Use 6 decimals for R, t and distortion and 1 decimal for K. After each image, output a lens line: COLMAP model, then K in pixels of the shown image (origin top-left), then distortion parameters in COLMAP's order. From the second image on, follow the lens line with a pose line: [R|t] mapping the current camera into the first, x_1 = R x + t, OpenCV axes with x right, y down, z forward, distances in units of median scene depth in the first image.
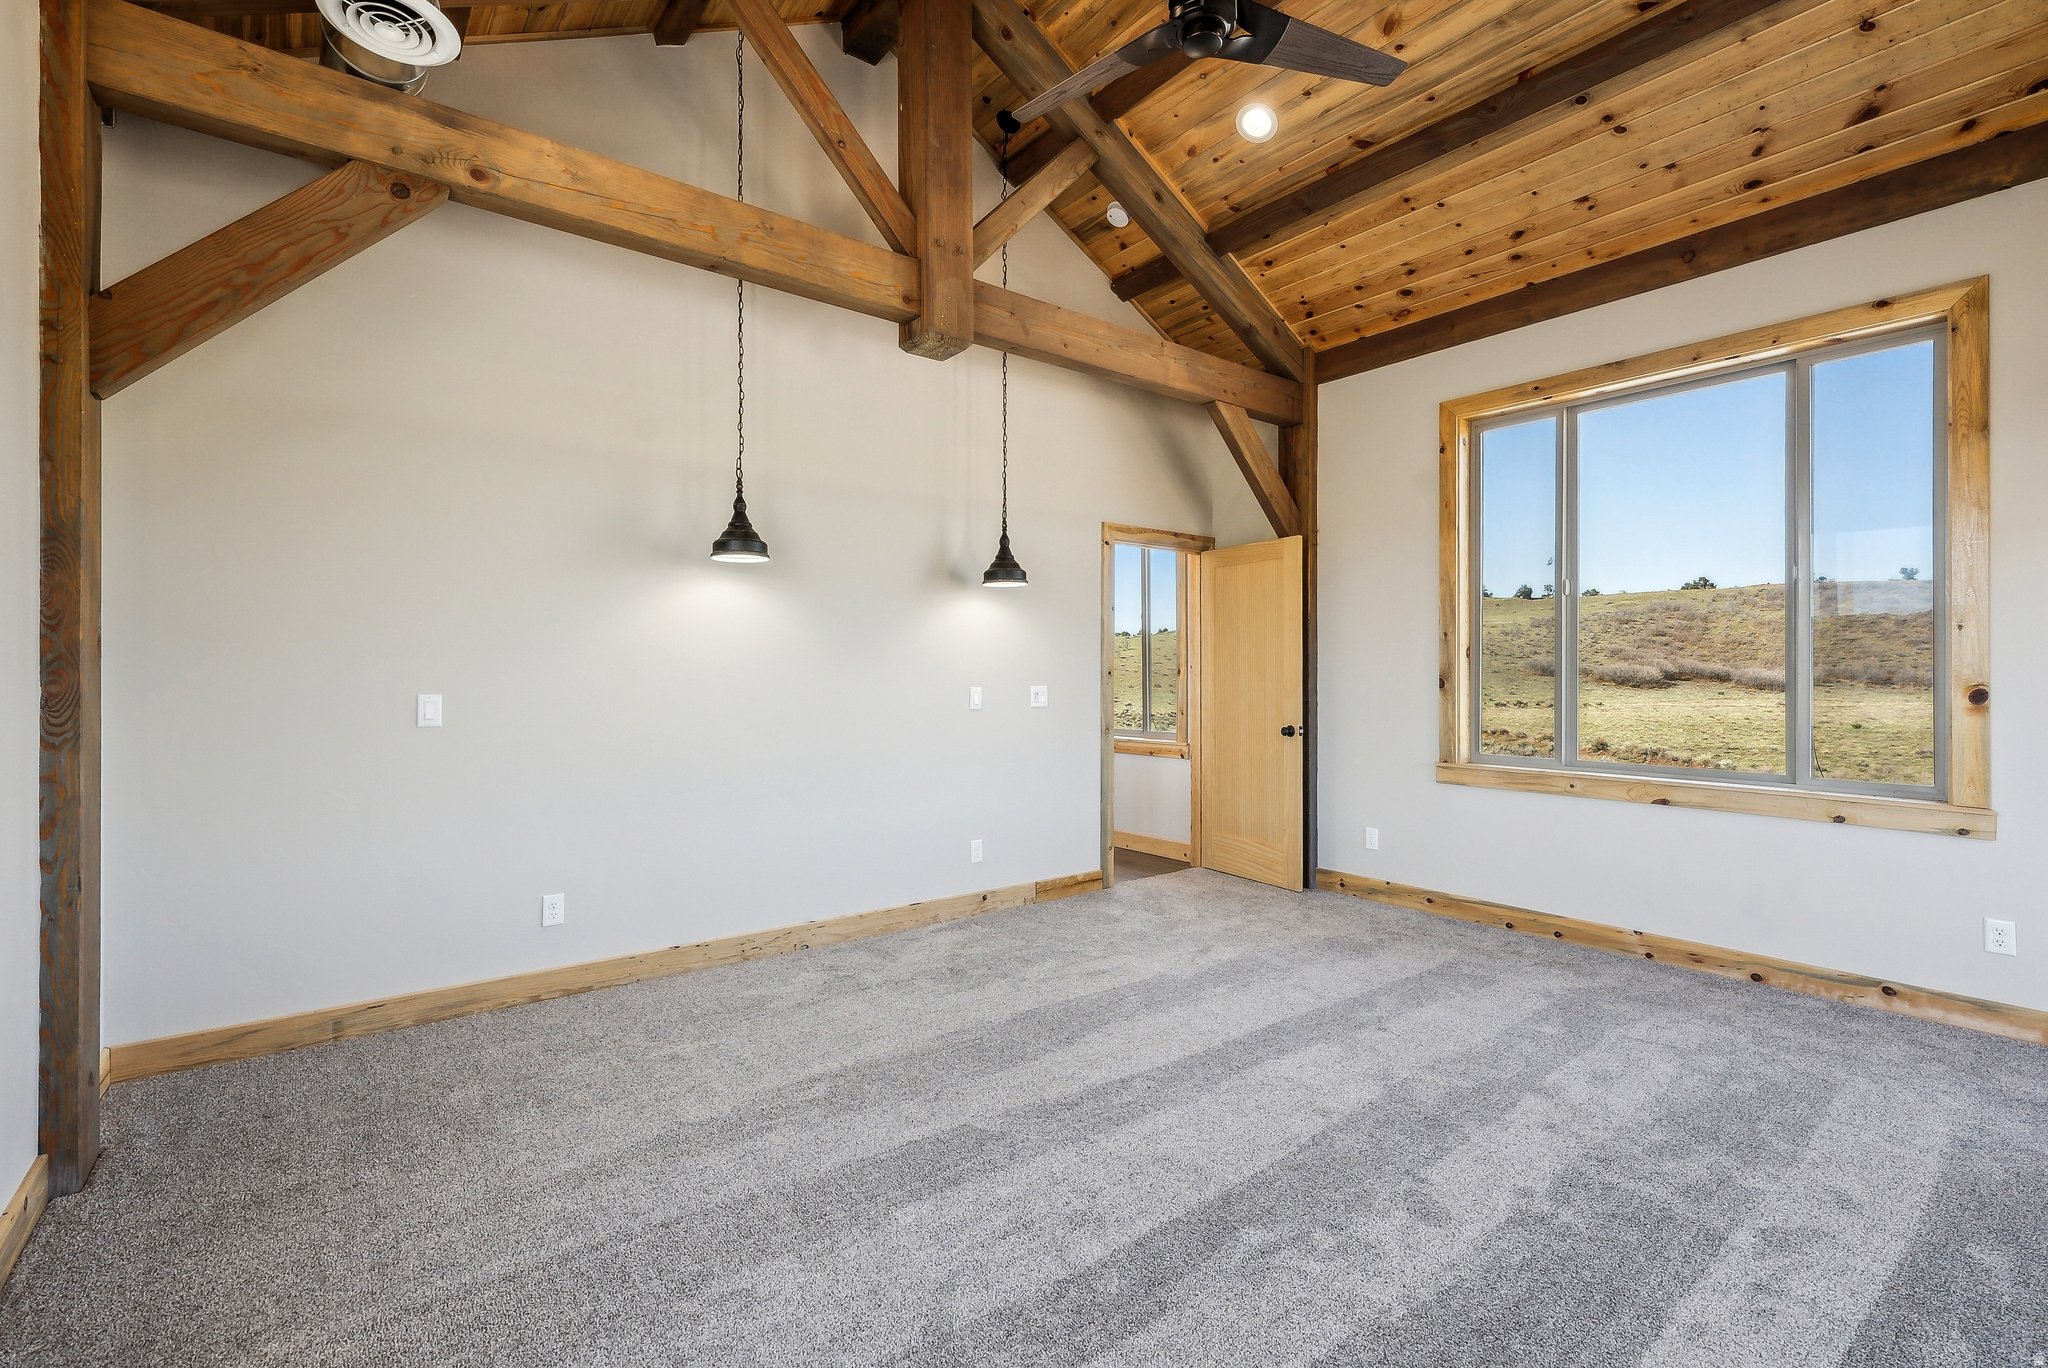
lens RADIAL K [[920.0, 0, 1024.4], [0, 920.0, 672.4], [0, 0, 1]] dist [-0.002406, -0.000196]
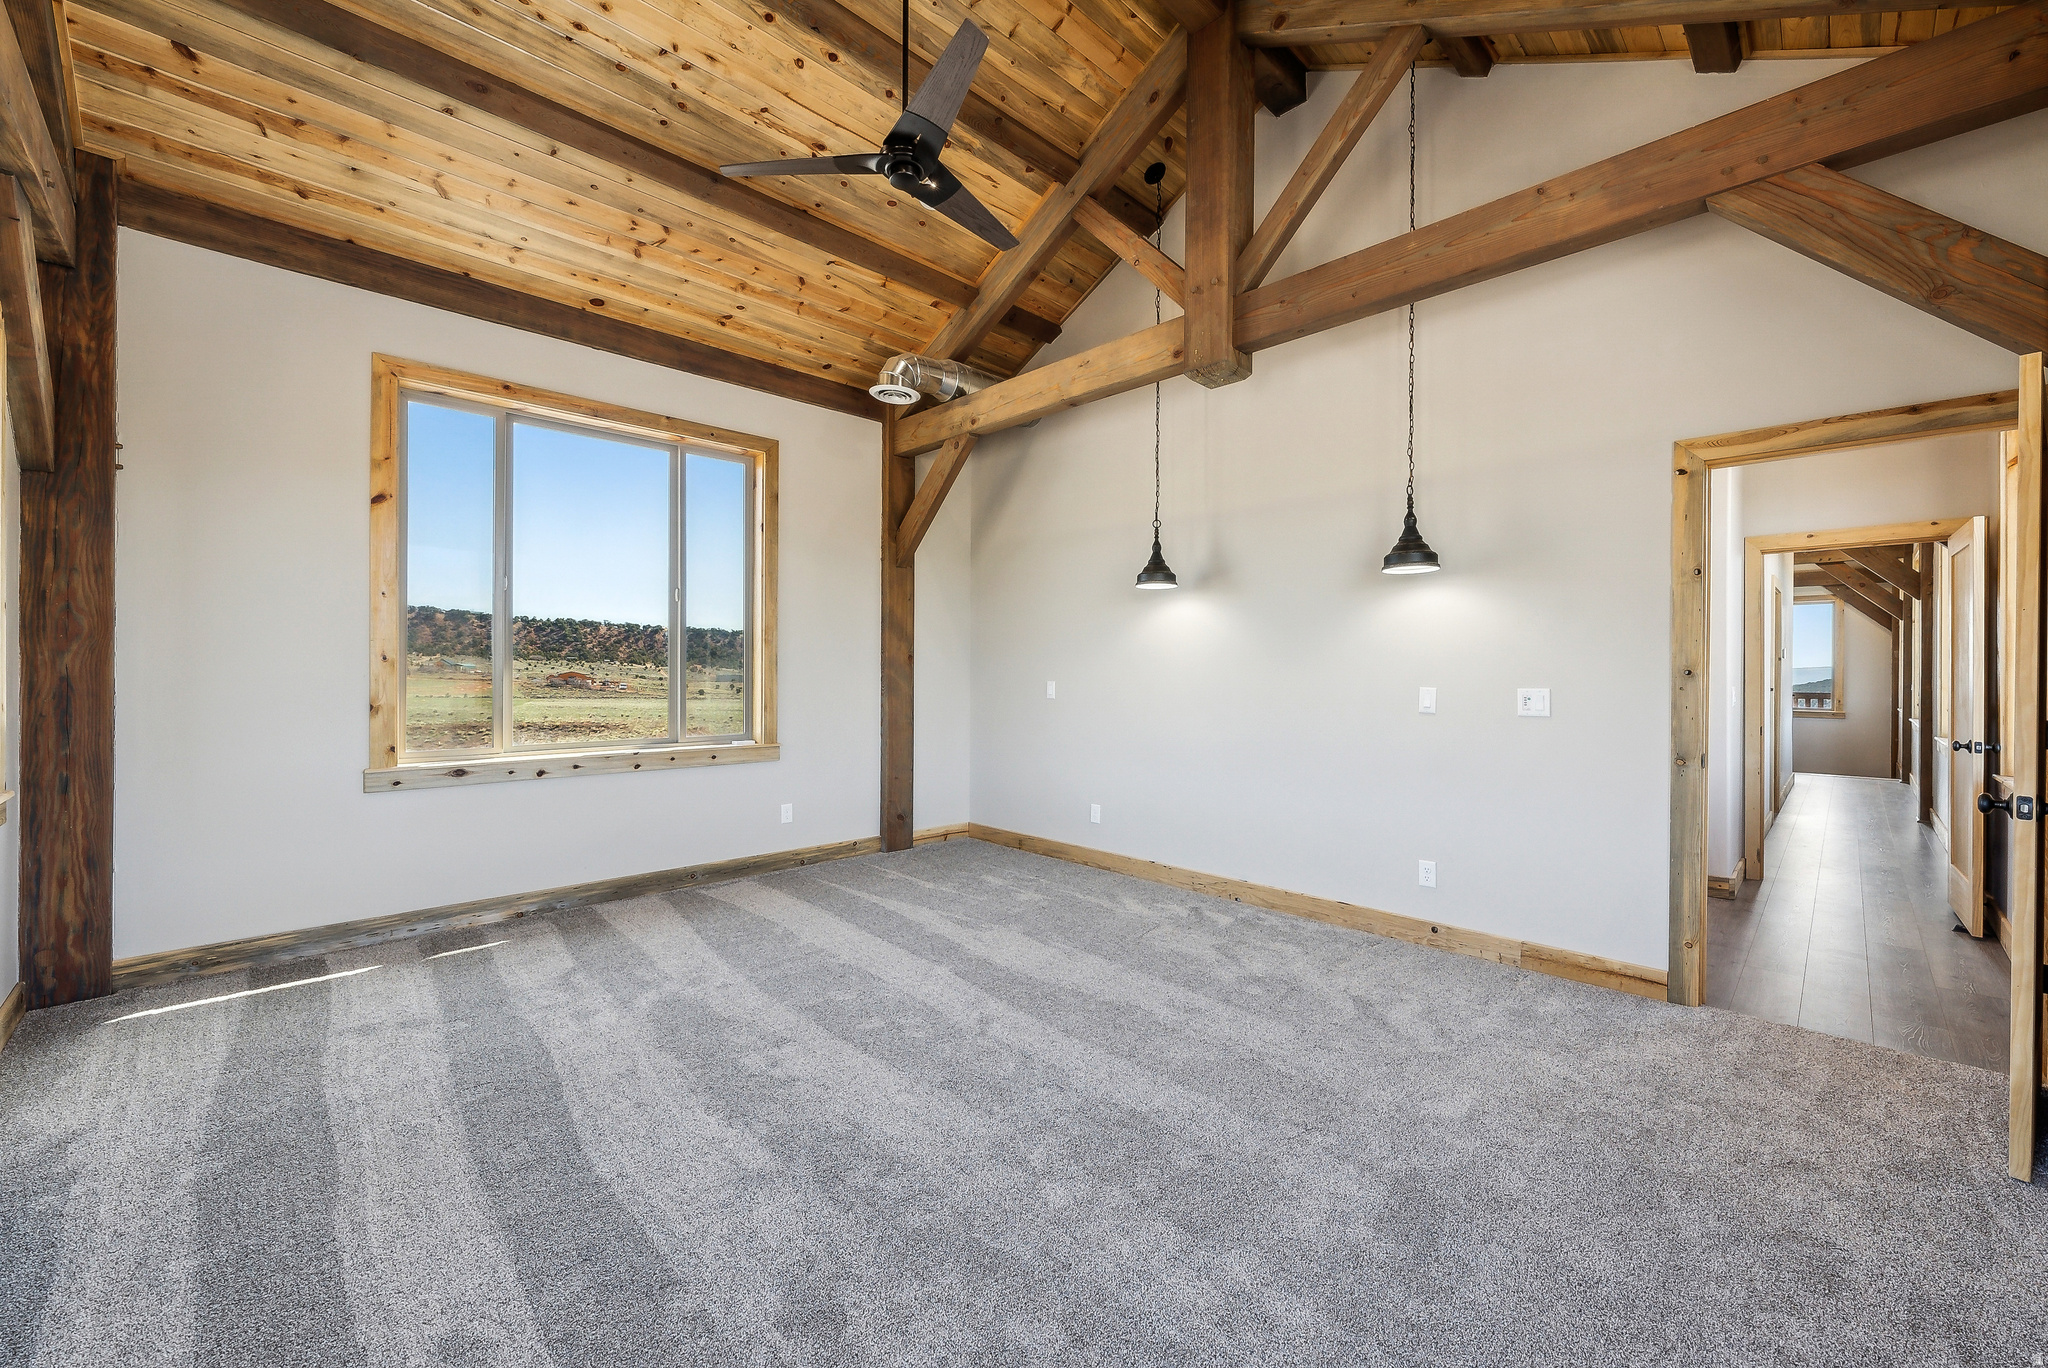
lens RADIAL K [[801.1, 0, 1030.1], [0, 801.1, 671.8], [0, 0, 1]] dist [-0.000663, -0.000067]
pose [[-0.109241, -0.003007, 0.994011, -0.414827], [-0.000968, 0.999995, 0.002919, 0.005095], [-0.994015, -0.000643, -0.109244, 0.535754]]
